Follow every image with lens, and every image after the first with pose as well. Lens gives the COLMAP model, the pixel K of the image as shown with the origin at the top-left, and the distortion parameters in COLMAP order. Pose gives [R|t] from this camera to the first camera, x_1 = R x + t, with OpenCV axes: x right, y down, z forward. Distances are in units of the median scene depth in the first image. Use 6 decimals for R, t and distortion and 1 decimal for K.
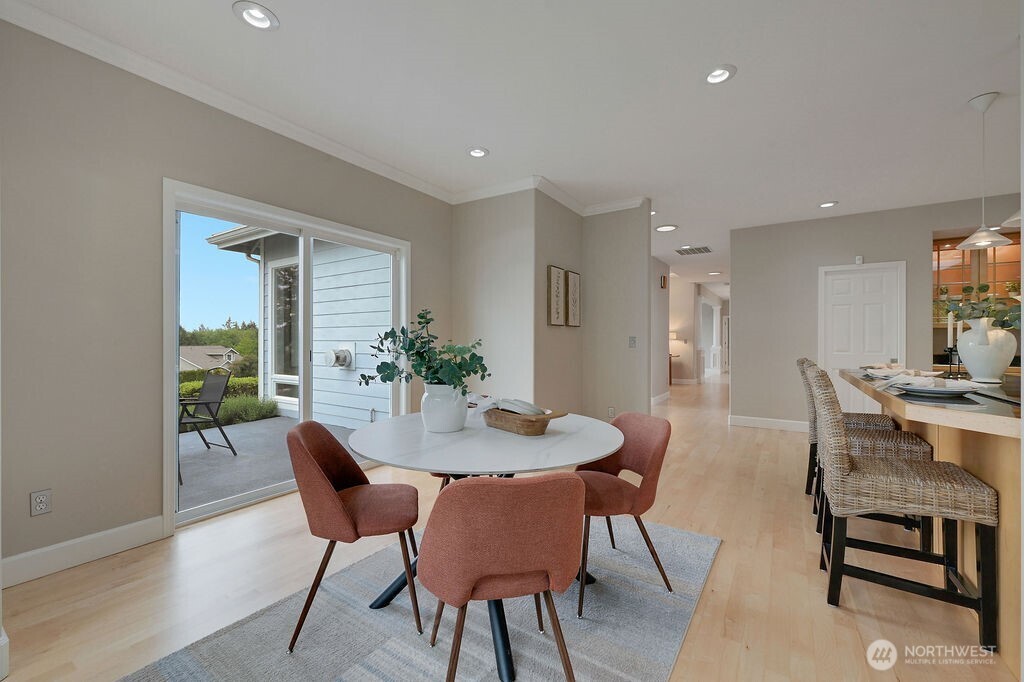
lens RADIAL K [[427.5, 0, 508.7], [0, 427.5, 339.5], [0, 0, 1]] dist [-0.000585, -0.000175]
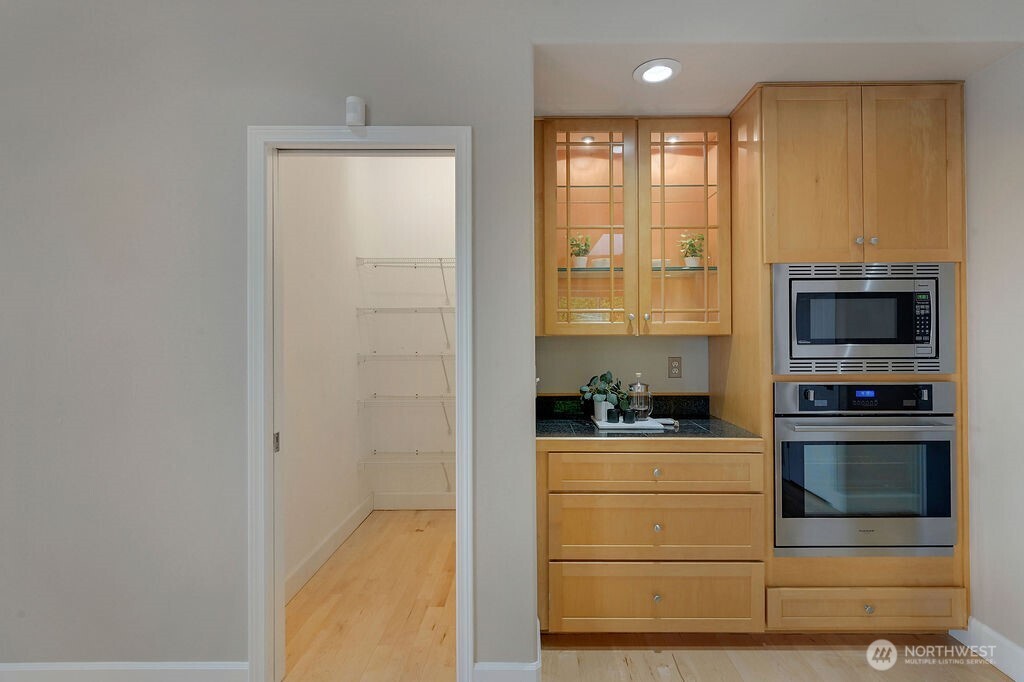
lens RADIAL K [[465.1, 0, 534.8], [0, 465.1, 335.4], [0, 0, 1]] dist [-0.000414, -0.000011]
pose [[0.836977, -0.002337, 0.547234, 0.754572], [0.003026, 0.999995, -0.000357, -0.027095], [-0.547230, 0.001955, 0.836980, 0.662633]]
